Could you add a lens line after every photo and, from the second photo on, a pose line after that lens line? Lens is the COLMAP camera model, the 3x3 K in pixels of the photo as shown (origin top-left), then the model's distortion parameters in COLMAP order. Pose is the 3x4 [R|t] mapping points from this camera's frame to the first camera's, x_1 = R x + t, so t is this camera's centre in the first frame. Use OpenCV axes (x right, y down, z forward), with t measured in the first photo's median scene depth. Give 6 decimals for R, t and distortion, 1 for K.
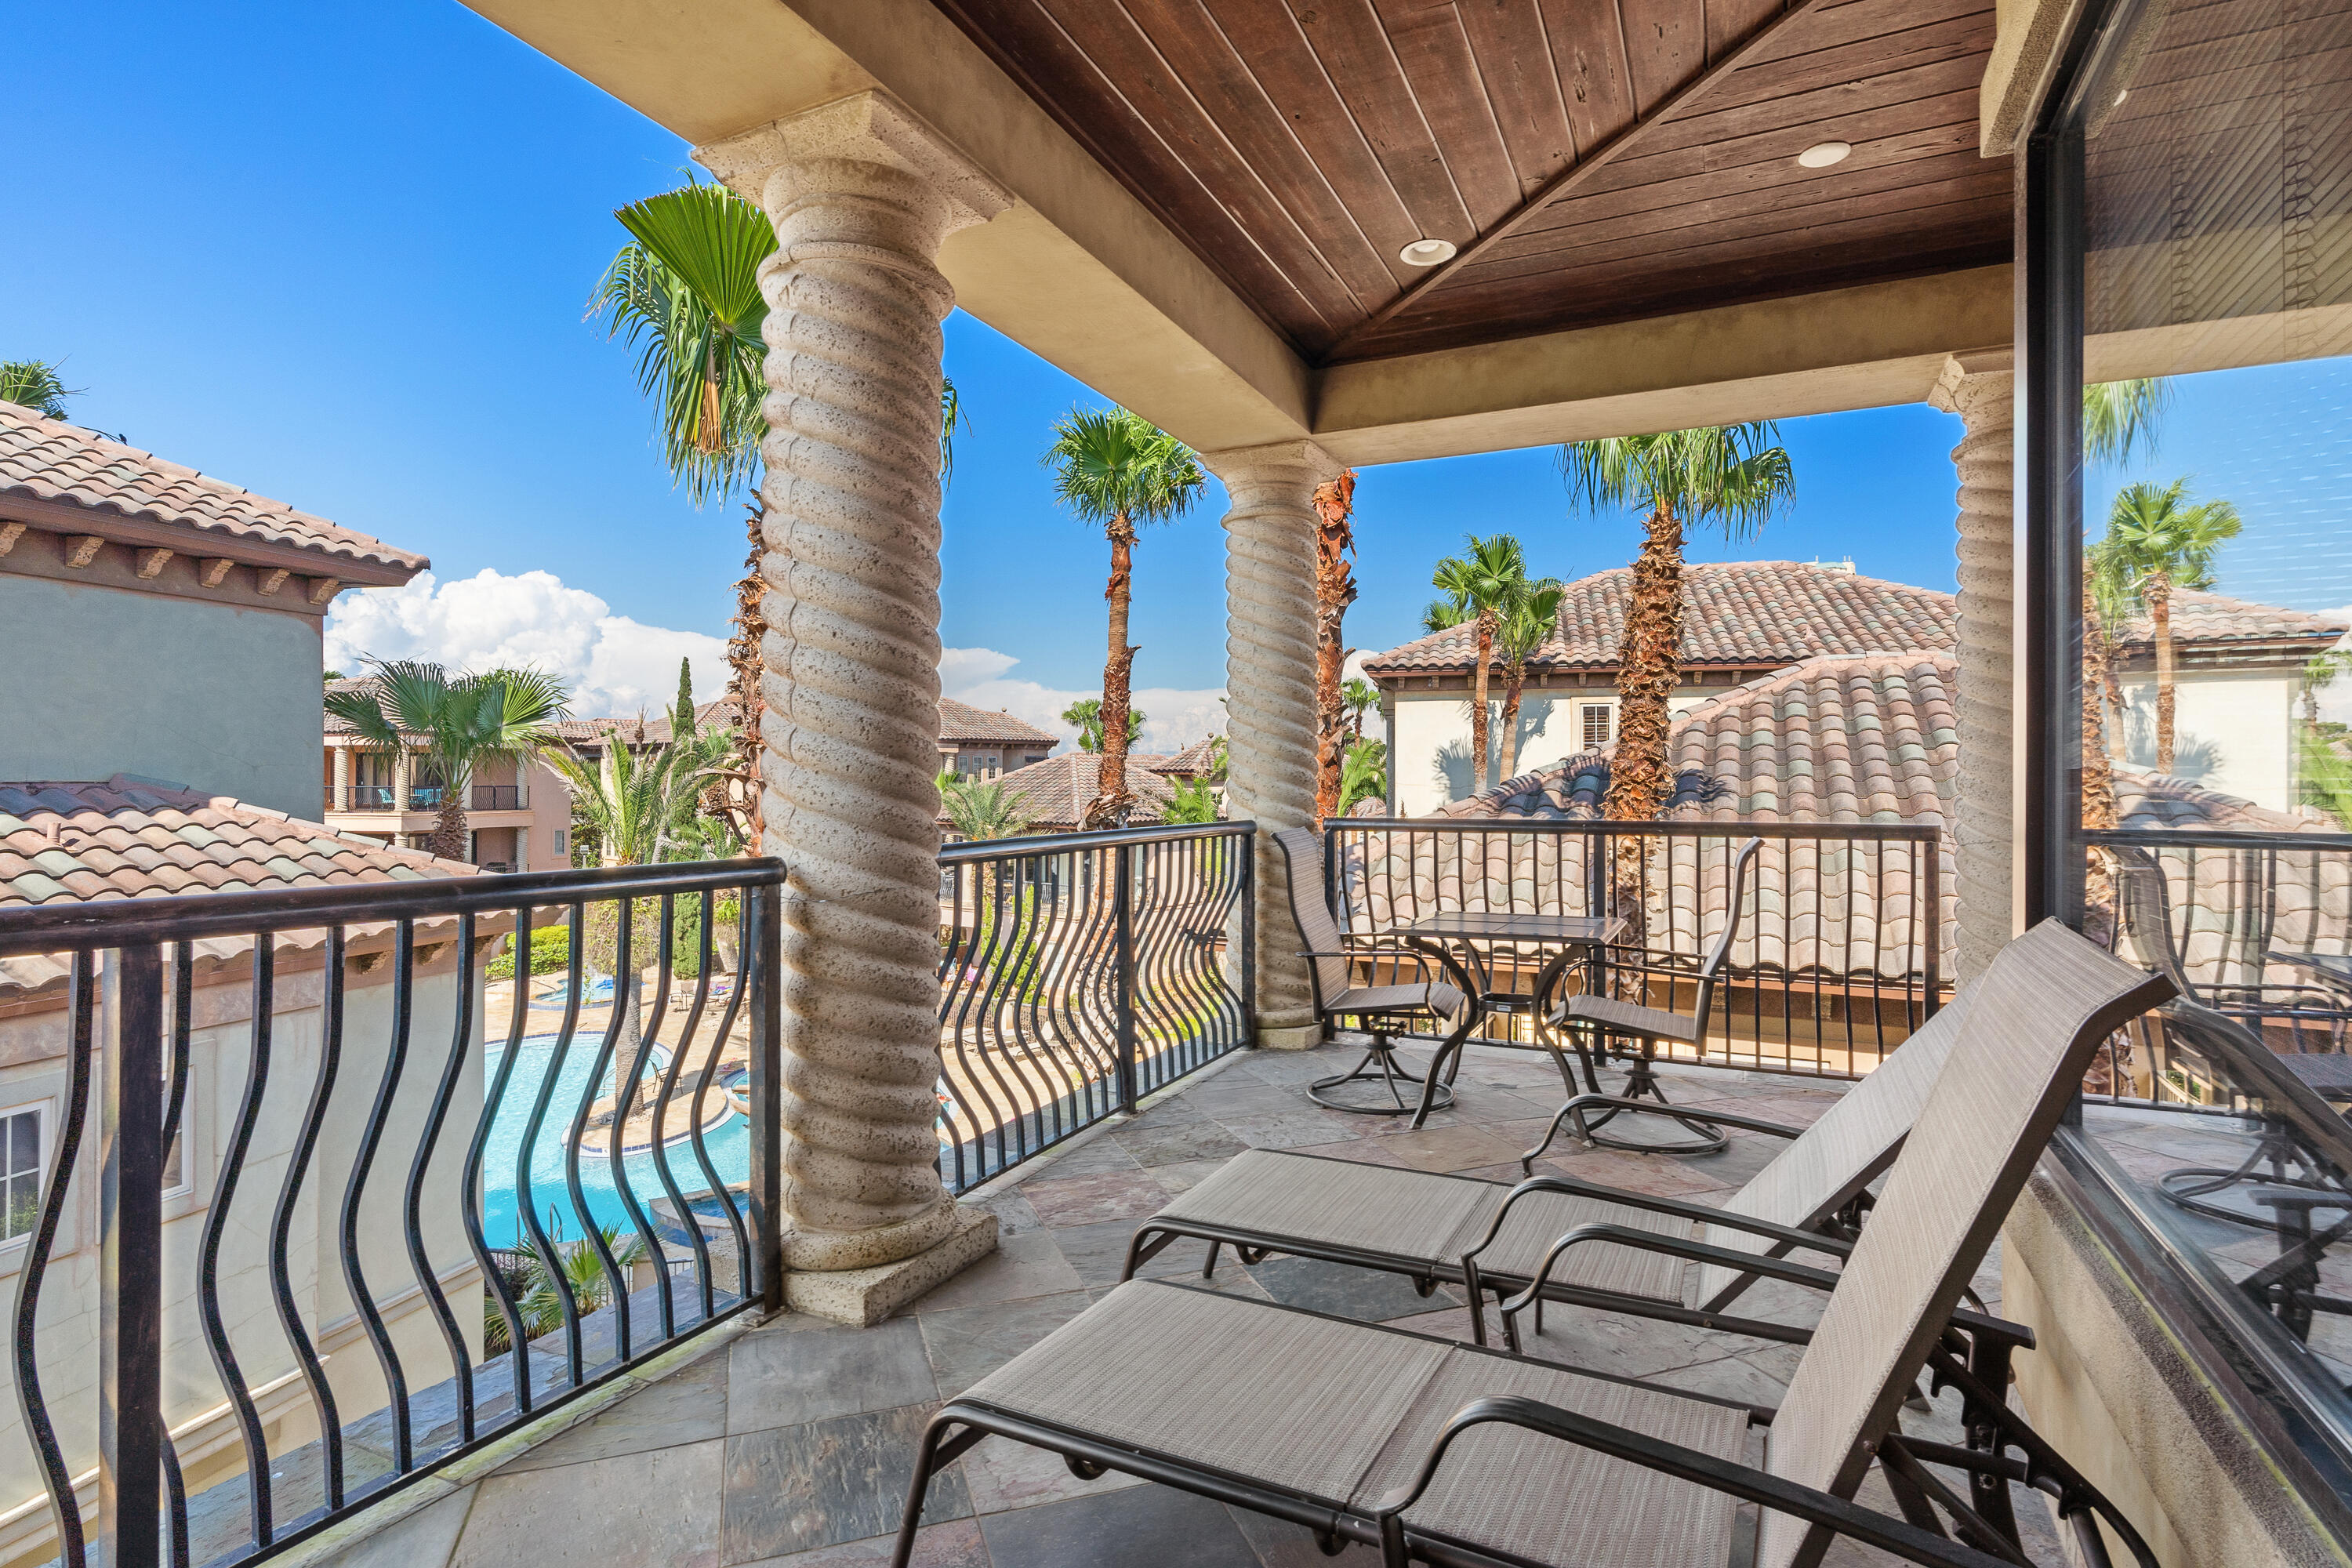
lens RADIAL K [[1223.3, 0, 1124.1], [0, 1223.3, 764.4], [0, 0, 1]] dist [-0.007017, 0.002571]
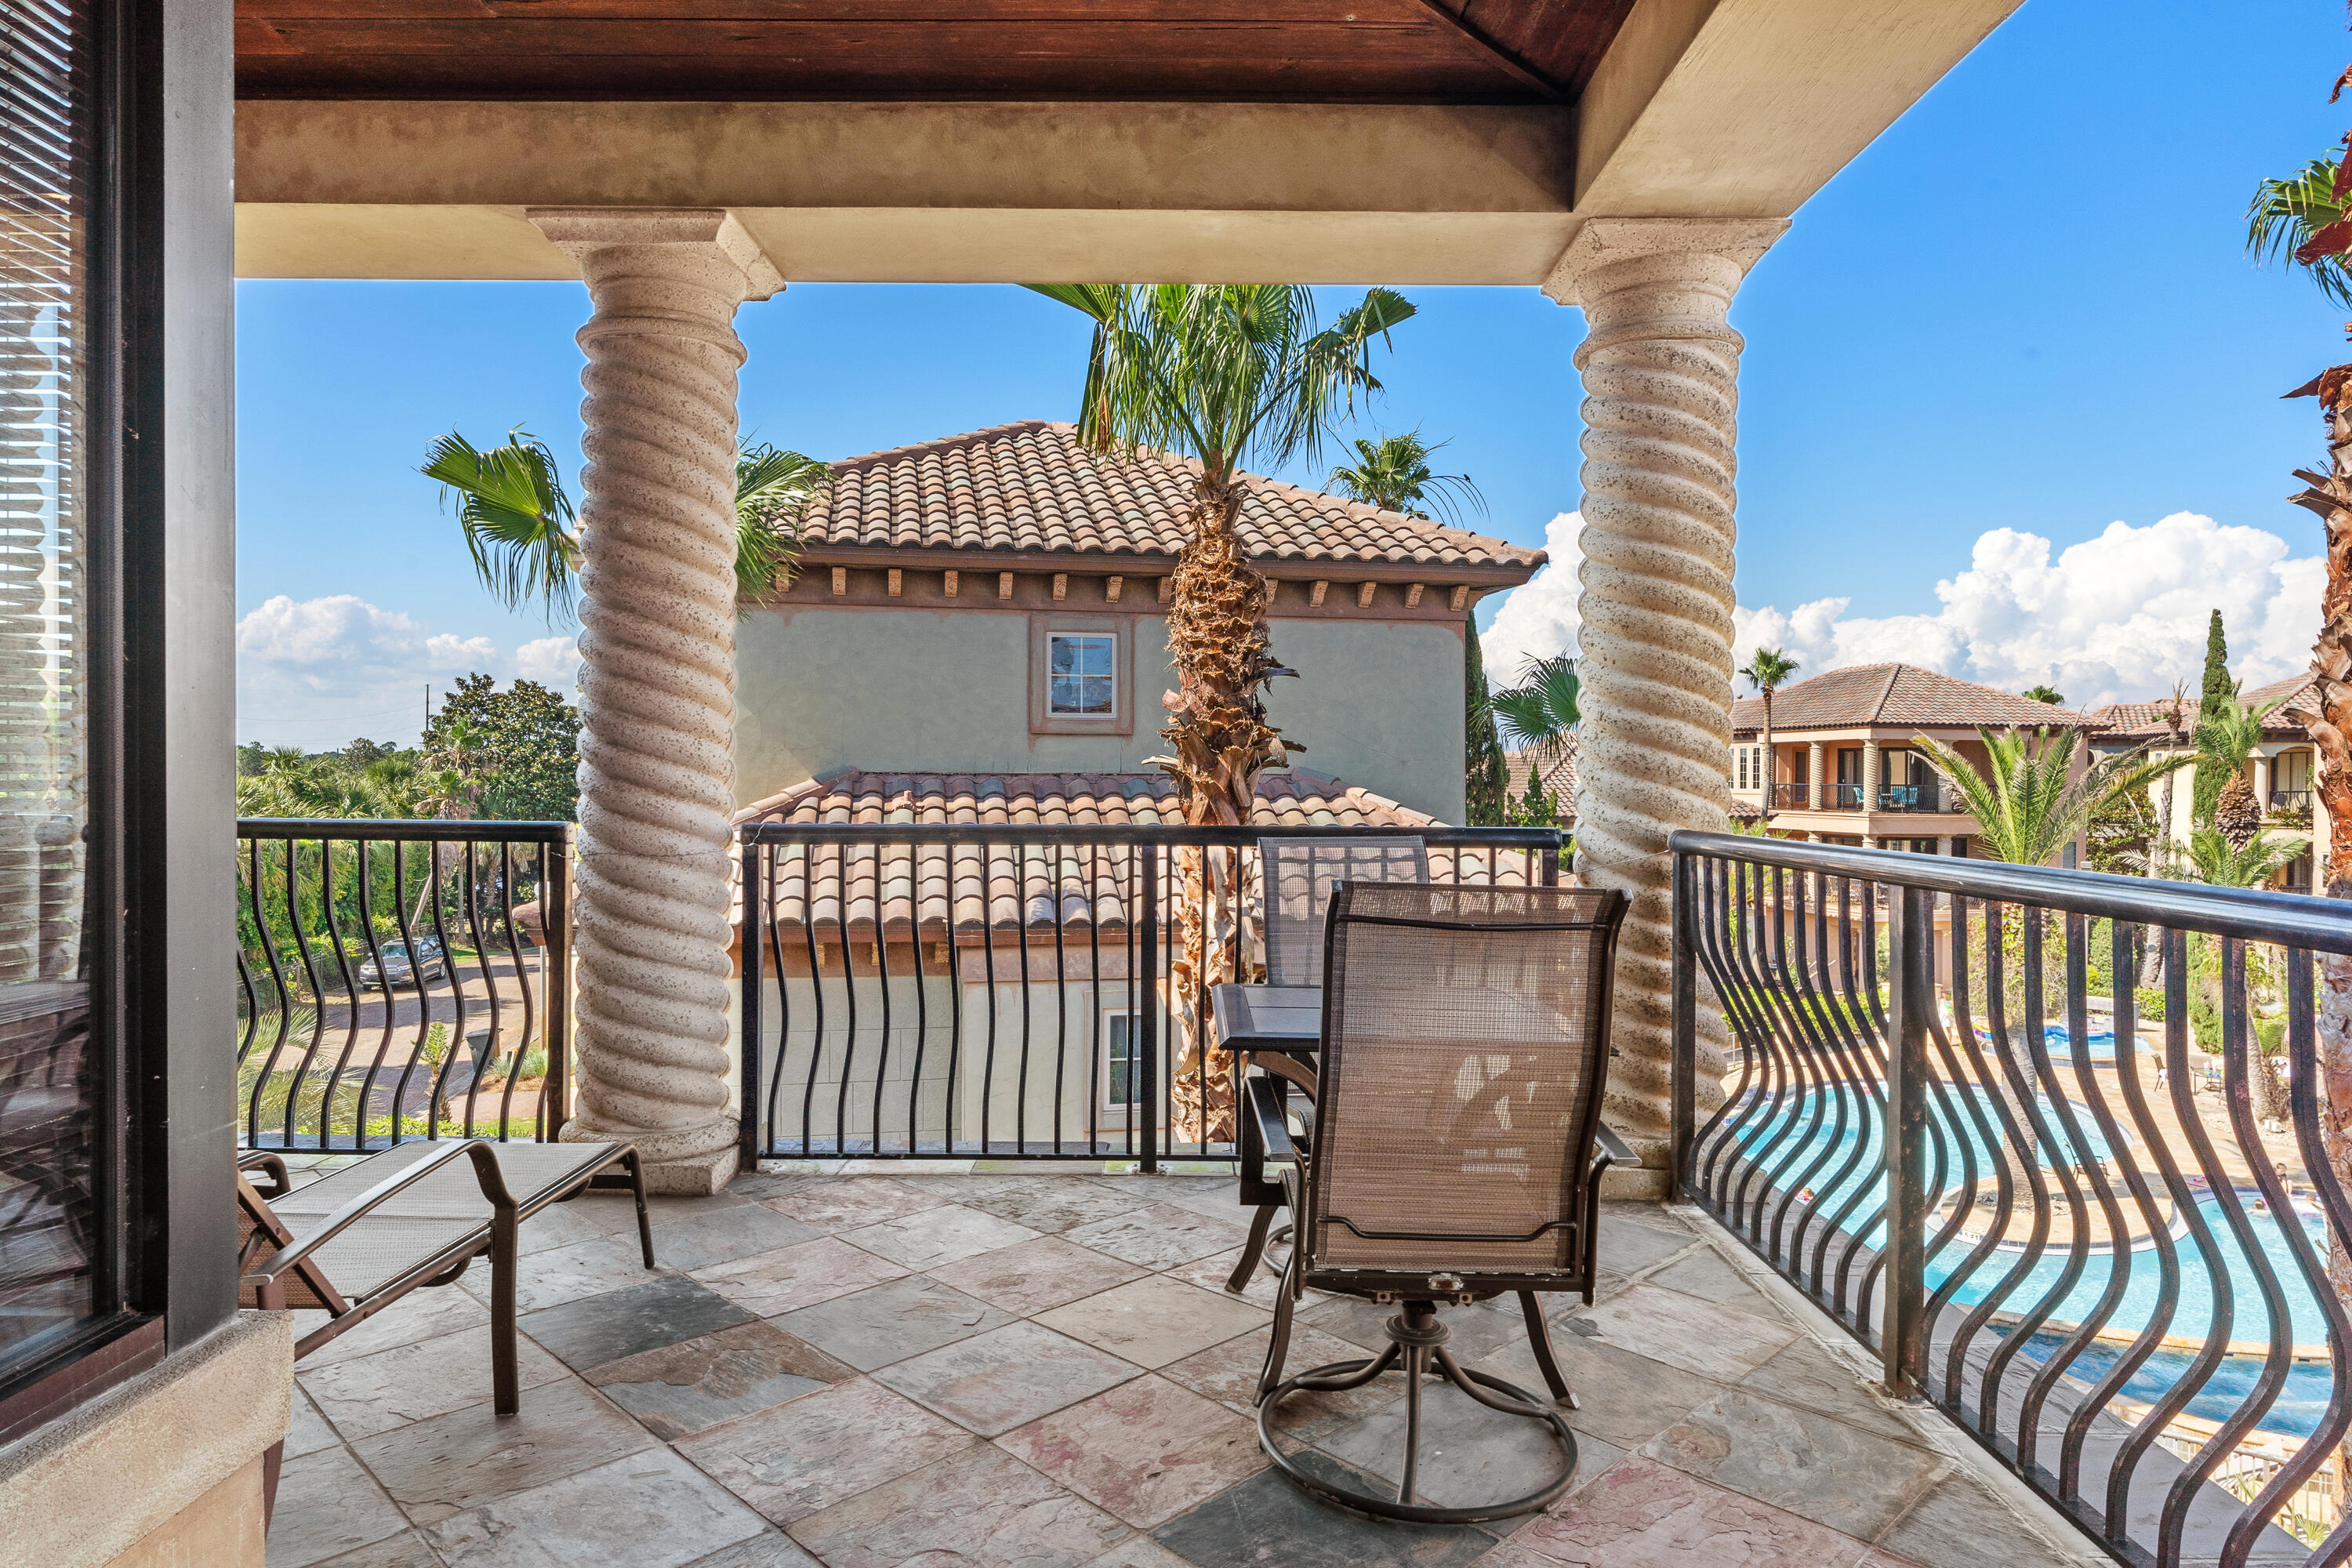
lens RADIAL K [[1380.2, 0, 1160.4], [0, 1380.2, 762.6], [0, 0, 1]] dist [0.001837, 0.000073]
pose [[0.437886, -0.006318, -0.899008, 0.105935], [0.006958, 0.999969, -0.003638, 0.001830], [0.899004, -0.004663, 0.437916, 0.075408]]
